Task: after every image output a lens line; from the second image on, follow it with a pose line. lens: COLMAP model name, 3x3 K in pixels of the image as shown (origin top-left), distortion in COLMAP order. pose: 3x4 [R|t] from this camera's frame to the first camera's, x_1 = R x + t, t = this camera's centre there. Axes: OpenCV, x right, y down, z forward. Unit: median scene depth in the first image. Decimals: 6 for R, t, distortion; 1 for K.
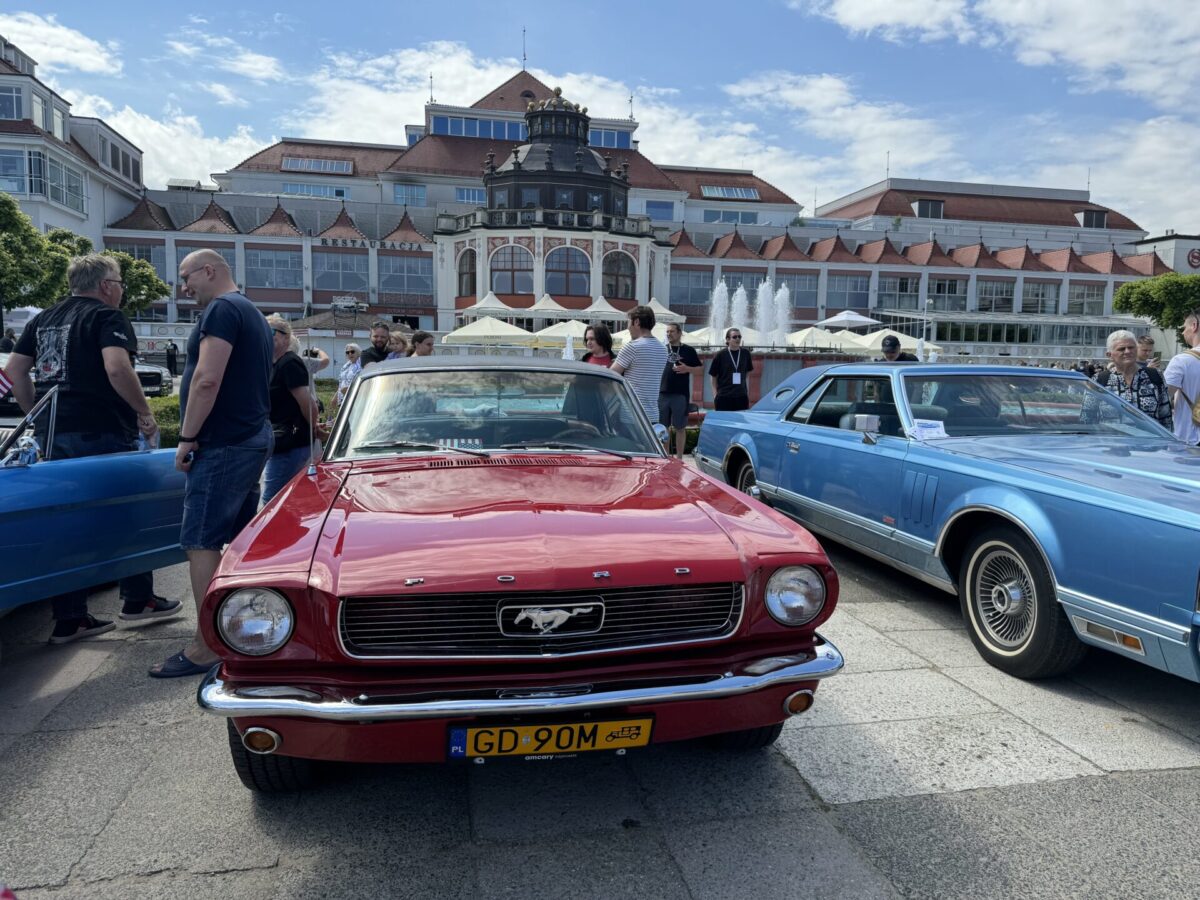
lens RADIAL K [[856.6, 0, 600.0], [0, 856.6, 450.0], [0, 0, 1]] dist [0.034504, -0.047410]
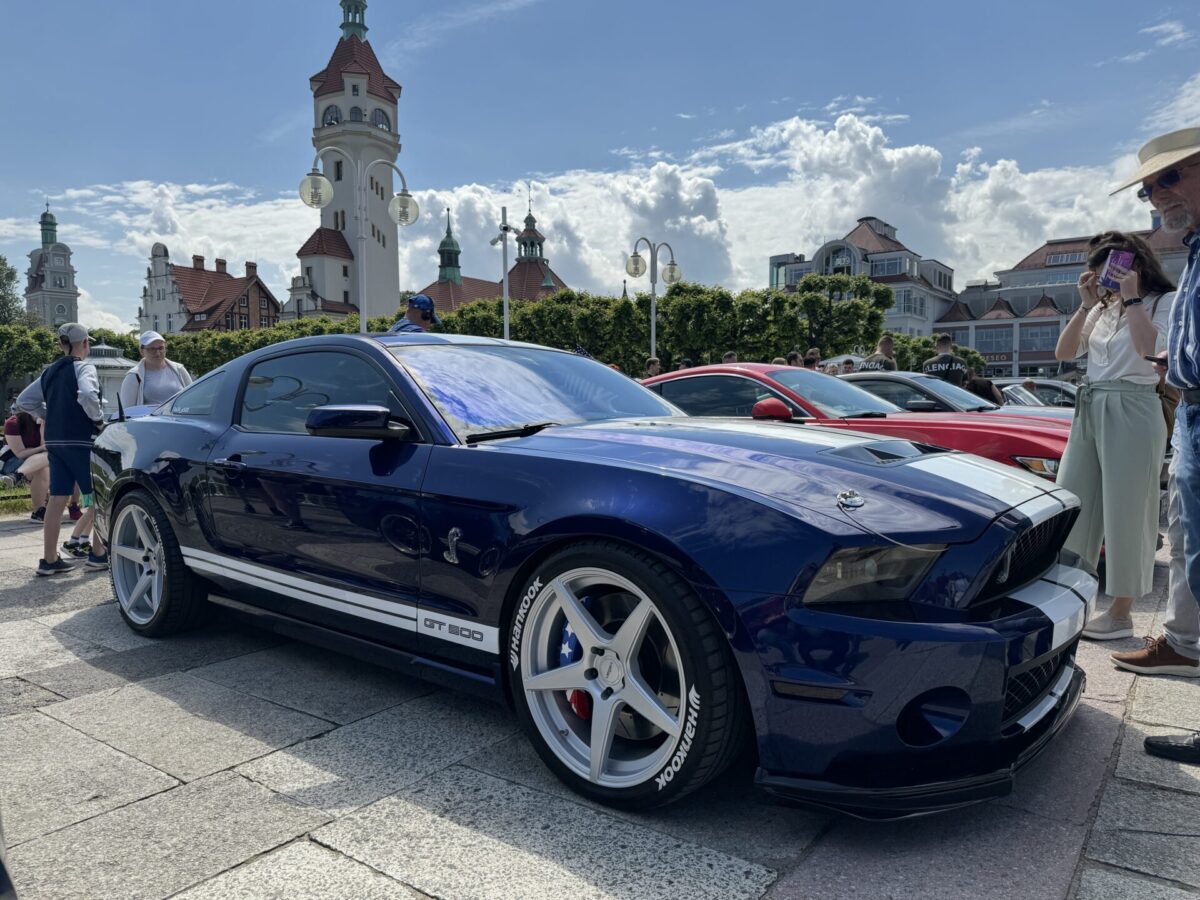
lens RADIAL K [[834.4, 0, 581.9], [0, 834.4, 466.4], [0, 0, 1]] dist [0.034602, -0.060681]
pose [[0.674245, 0.036867, -0.737587, 0.175201], [-0.053440, 0.998570, 0.001062, 0.055767], [0.736572, 0.038701, 0.675251, -0.581037]]
